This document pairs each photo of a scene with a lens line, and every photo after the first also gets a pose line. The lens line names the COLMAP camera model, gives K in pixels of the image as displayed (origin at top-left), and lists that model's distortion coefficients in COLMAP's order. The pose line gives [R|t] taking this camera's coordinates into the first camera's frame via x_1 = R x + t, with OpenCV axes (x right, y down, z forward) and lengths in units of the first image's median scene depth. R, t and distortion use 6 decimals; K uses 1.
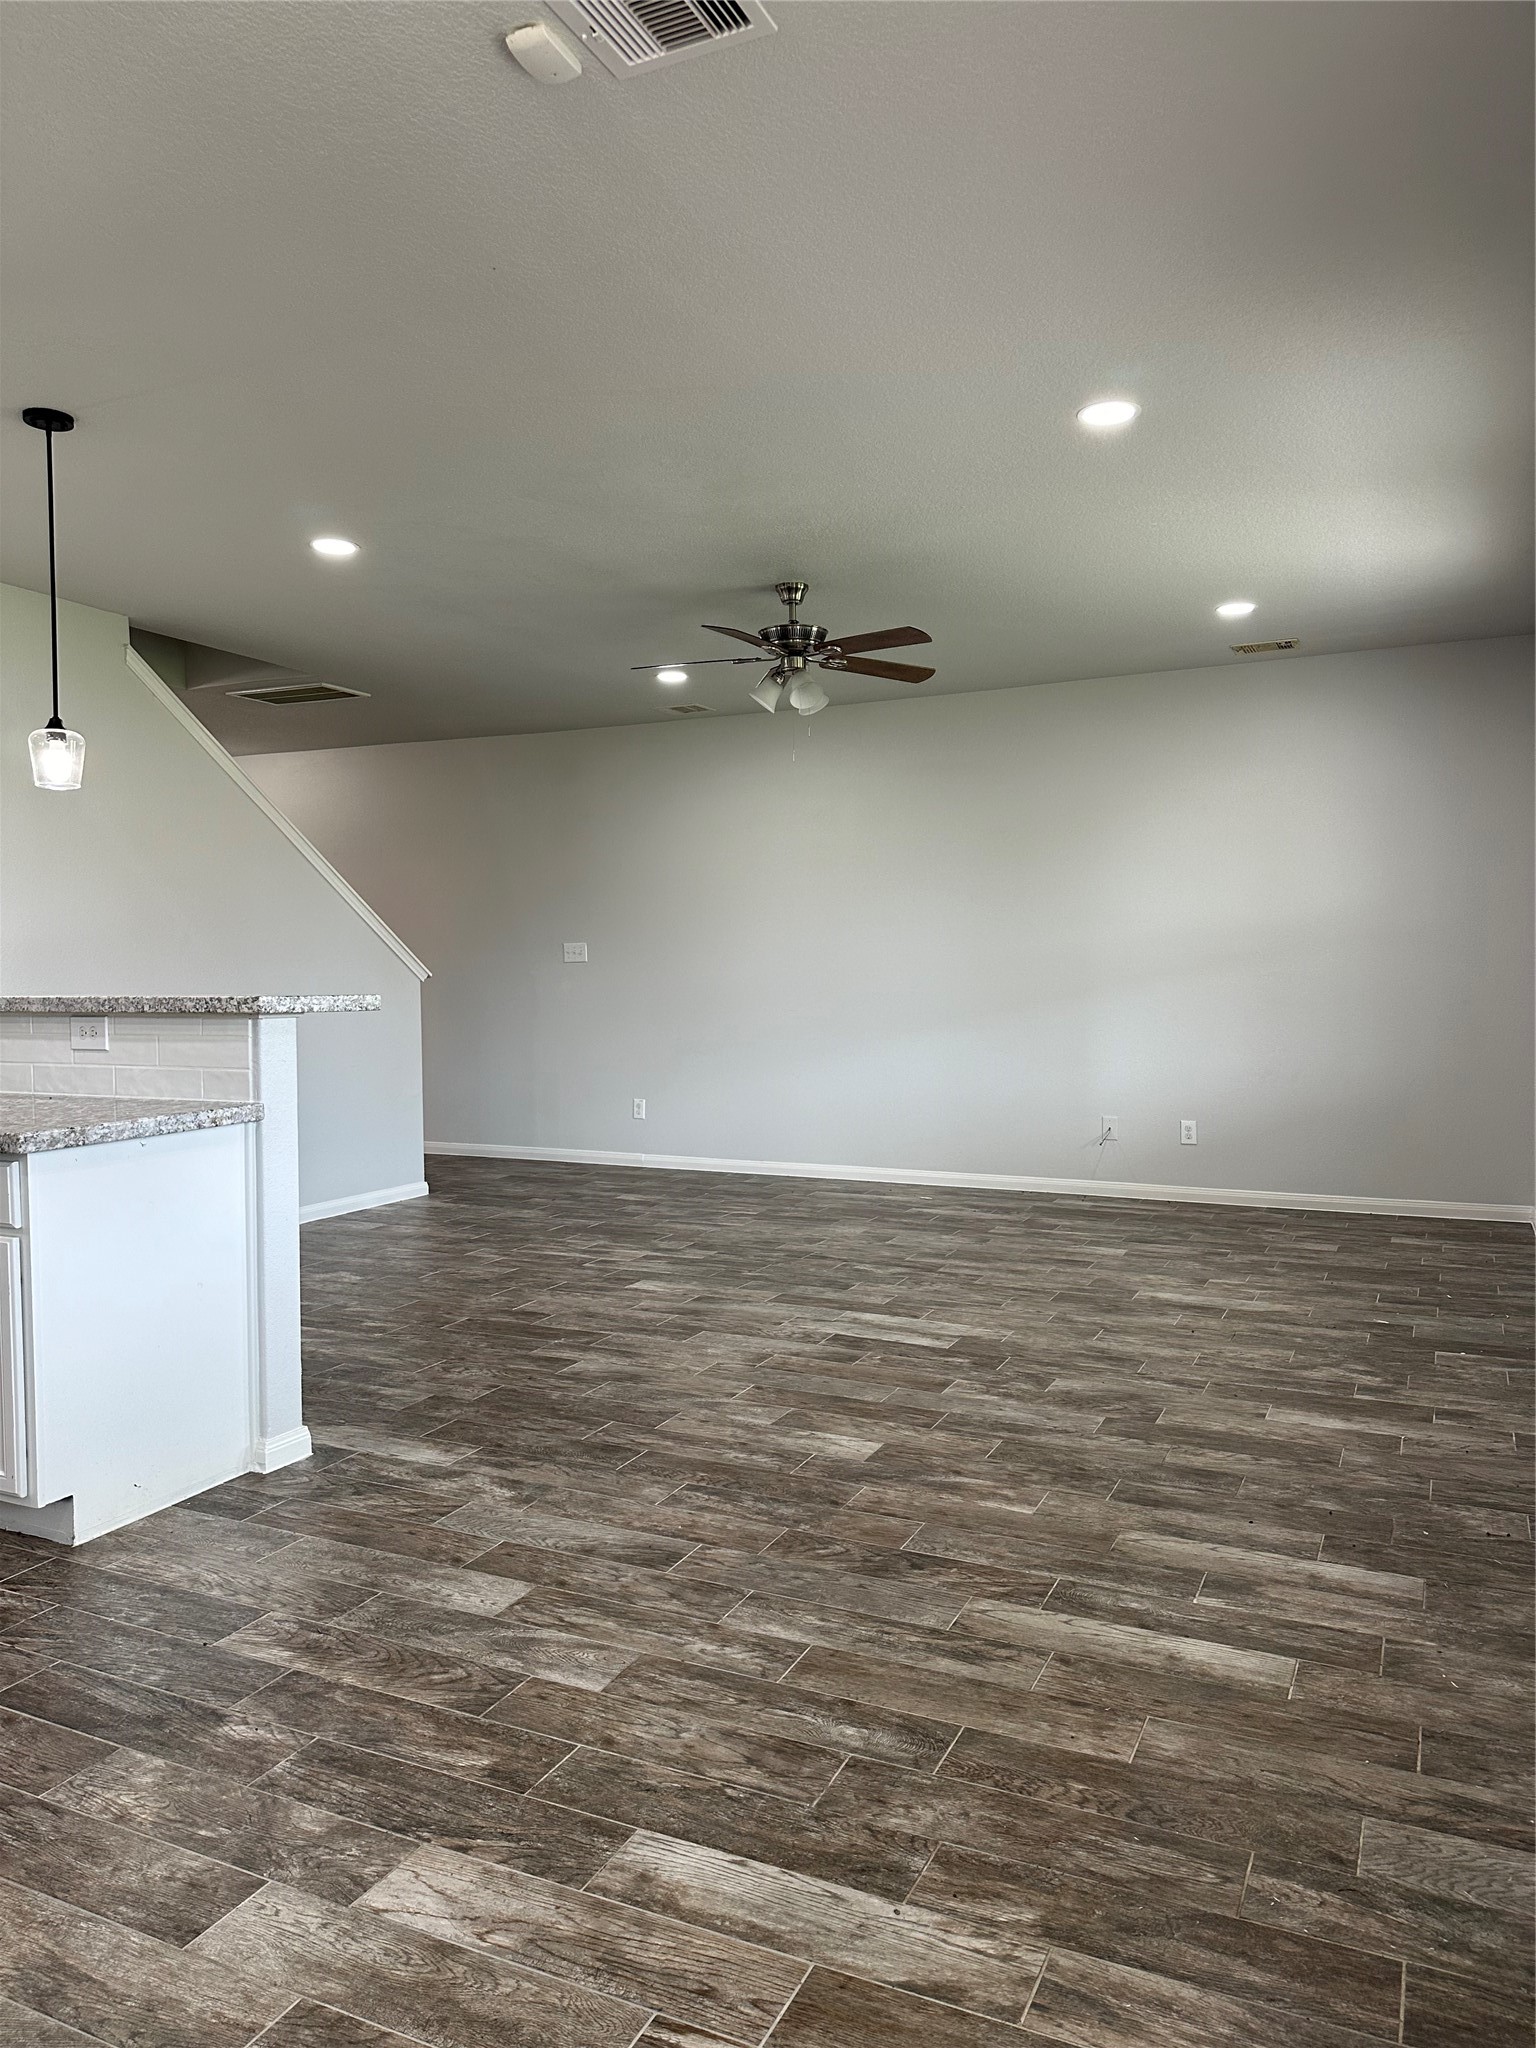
lens RADIAL K [[1435.6, 0, 770.8], [0, 1435.6, 1036.3], [0, 0, 1]] dist [0.049729, -0.059149]
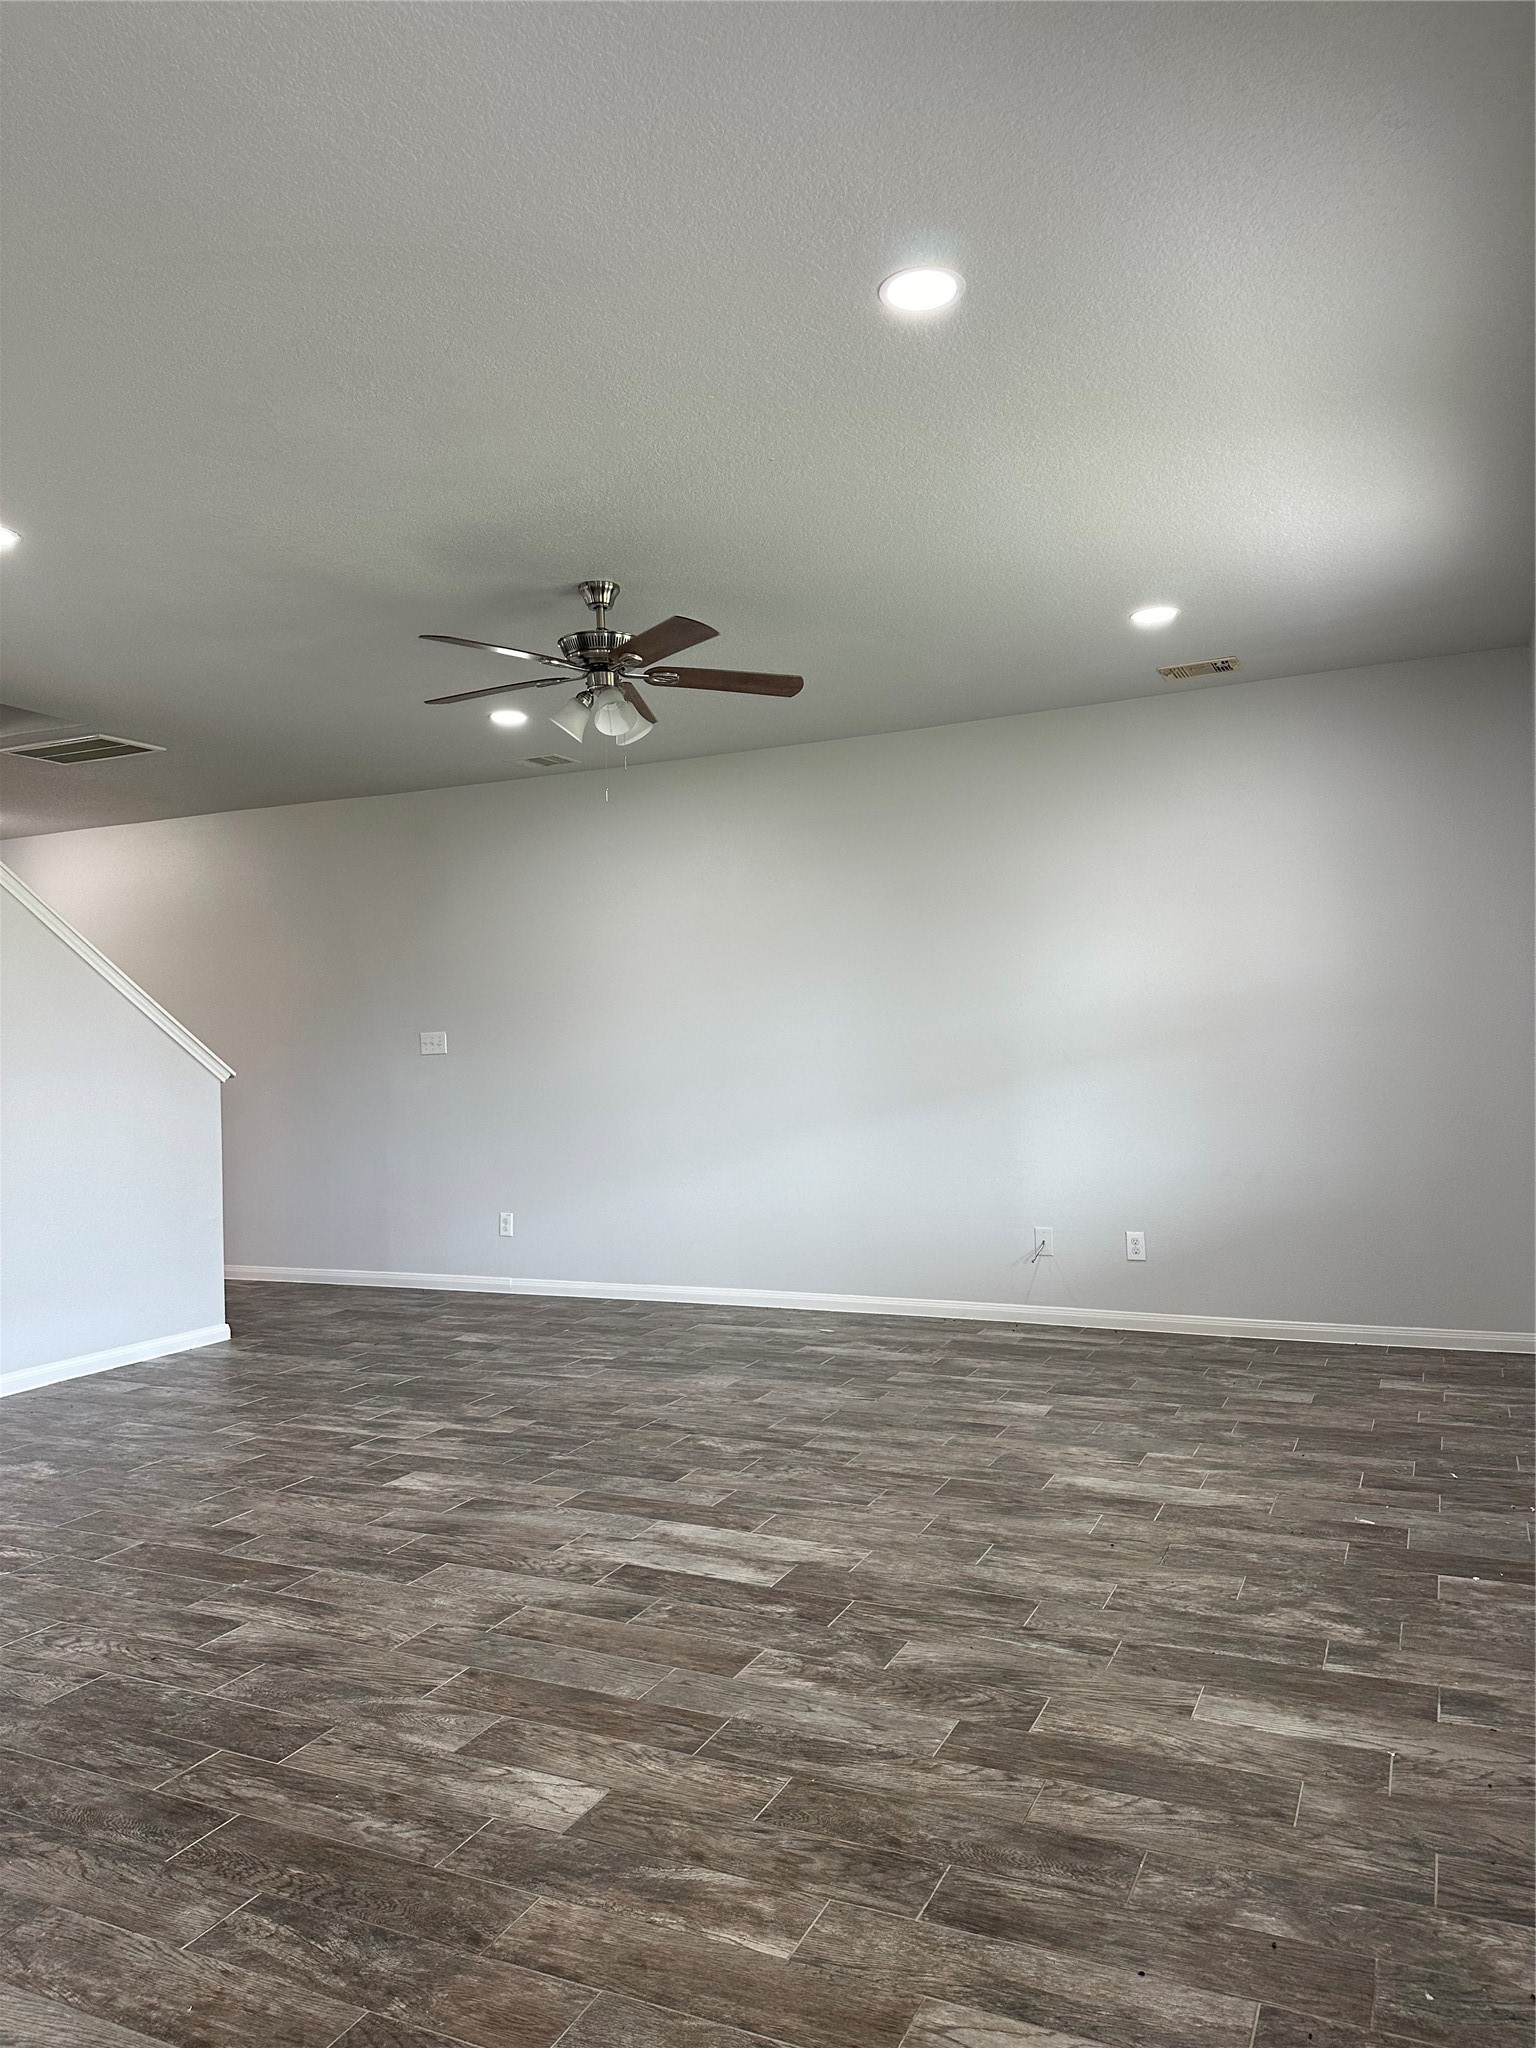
lens RADIAL K [[1435.6, 0, 784.0], [0, 1435.6, 1026.7], [0, 0, 1]] dist [0.049729, -0.059149]
pose [[0.999776, -0.018083, 0.010986, 0.166984], [0.018770, 0.997646, -0.065962, -0.019693], [-0.009768, 0.066153, 0.997762, 0.339073]]
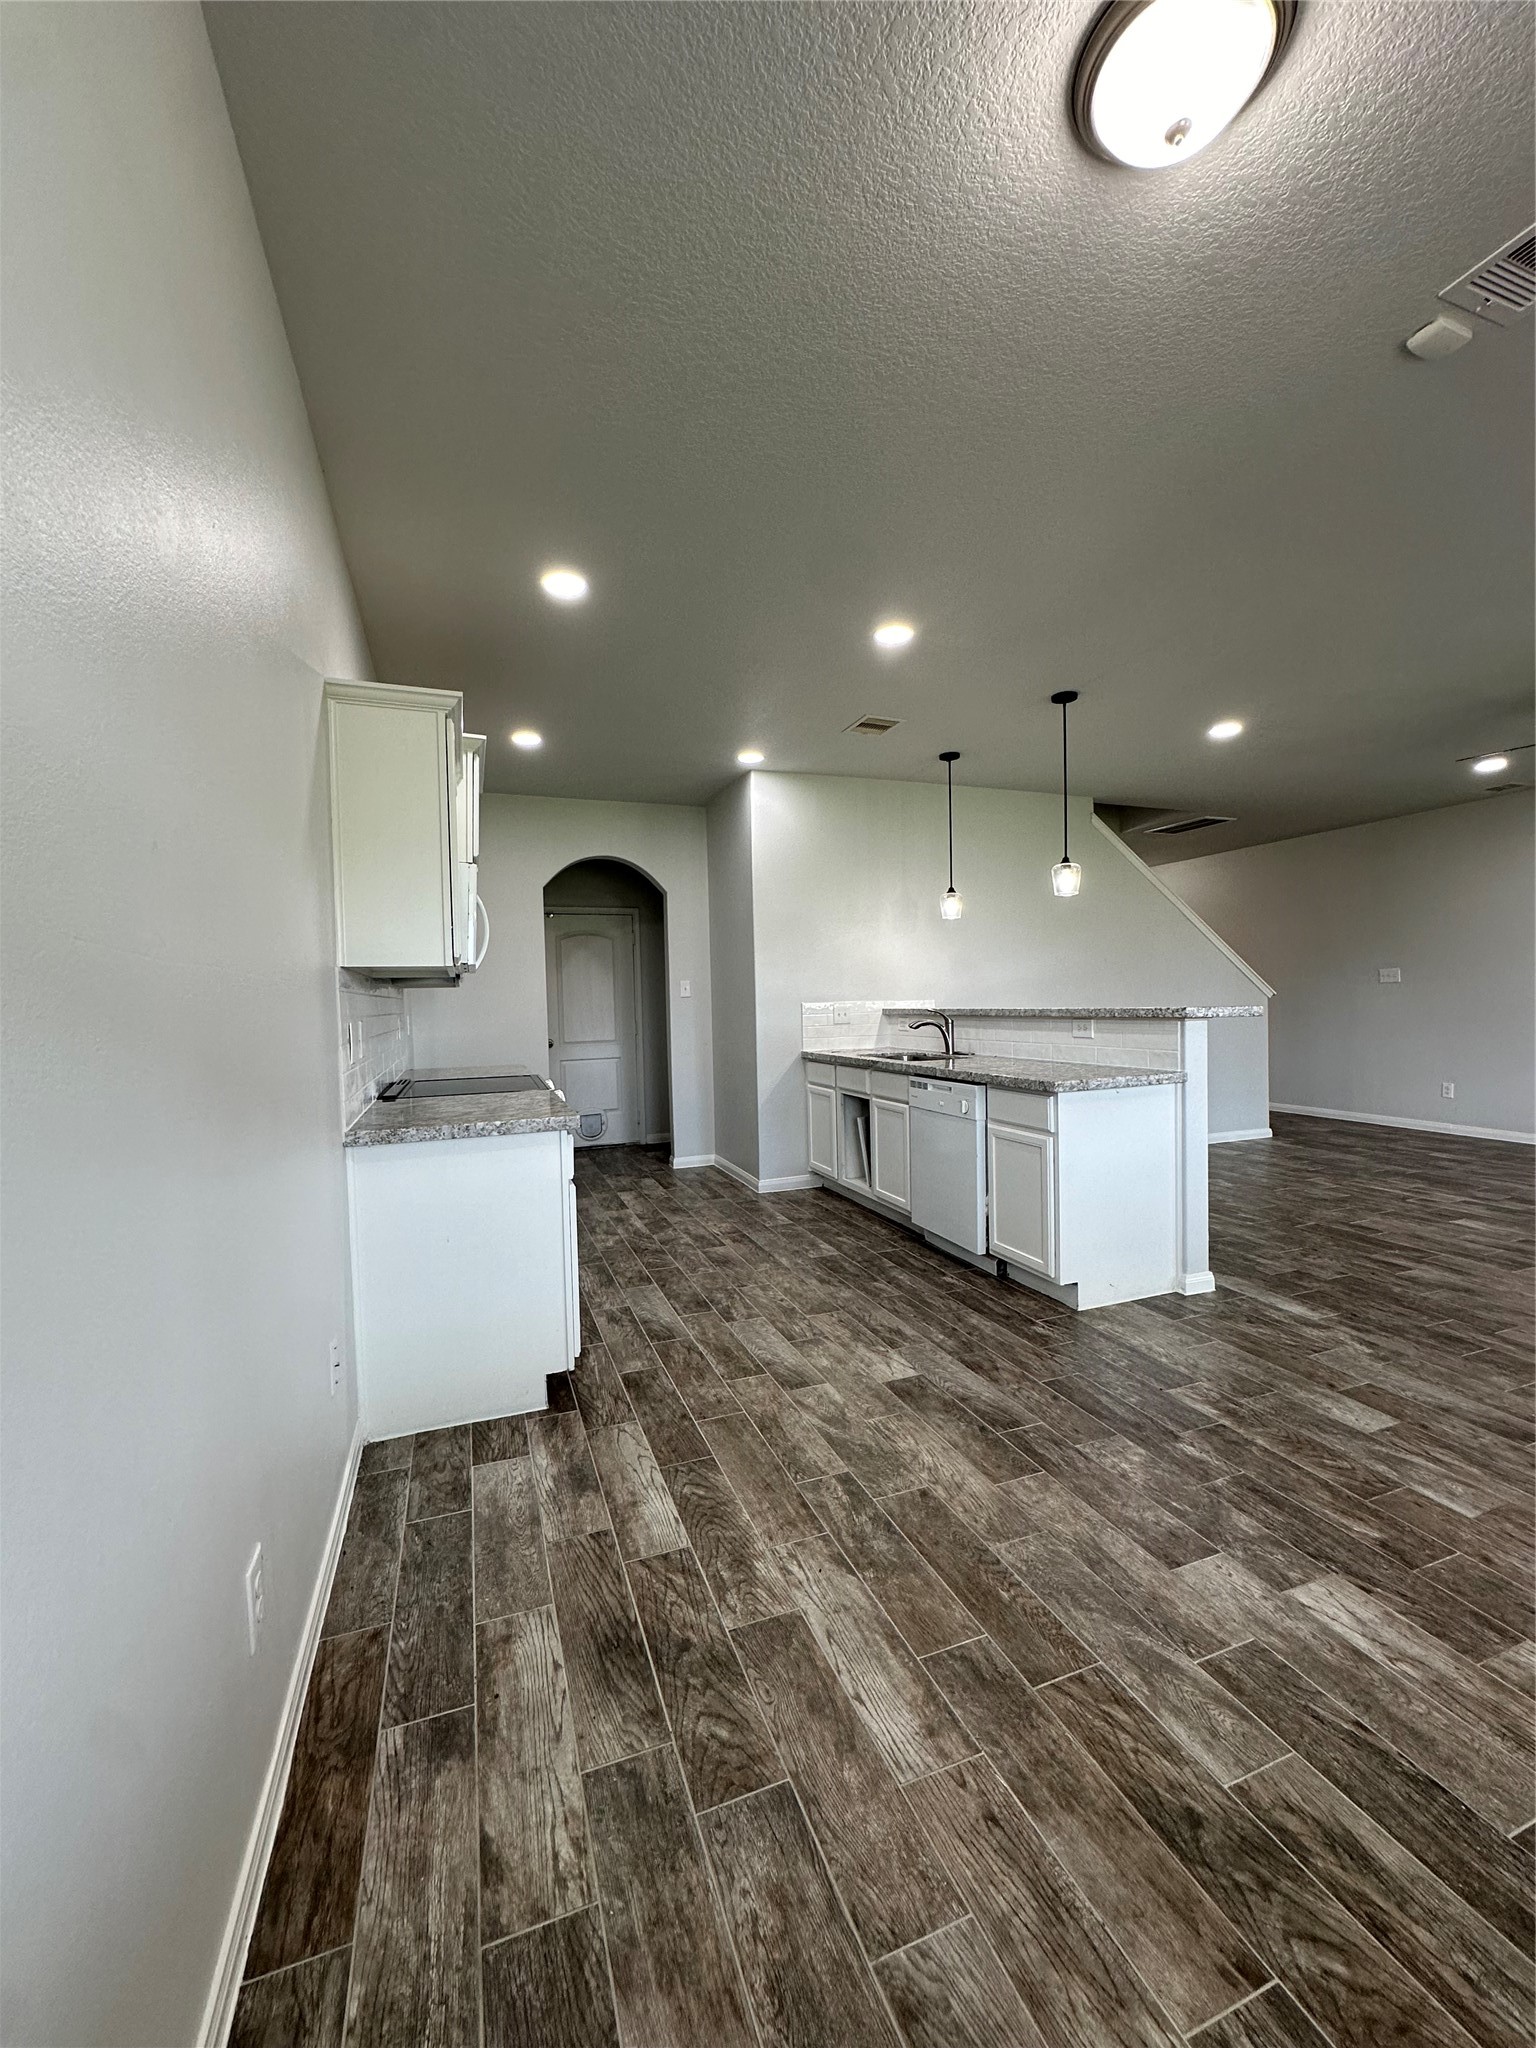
lens RADIAL K [[816.9, 0, 762.5], [0, 816.9, 1021.6], [0, 0, 1]] dist [-0.007639, 0.001809]
pose [[0.715042, 0.008089, -0.699035, -0.046643], [-0.016777, 0.999844, -0.005592, 0.002031], [0.698881, 0.015726, 0.715065, -0.010187]]
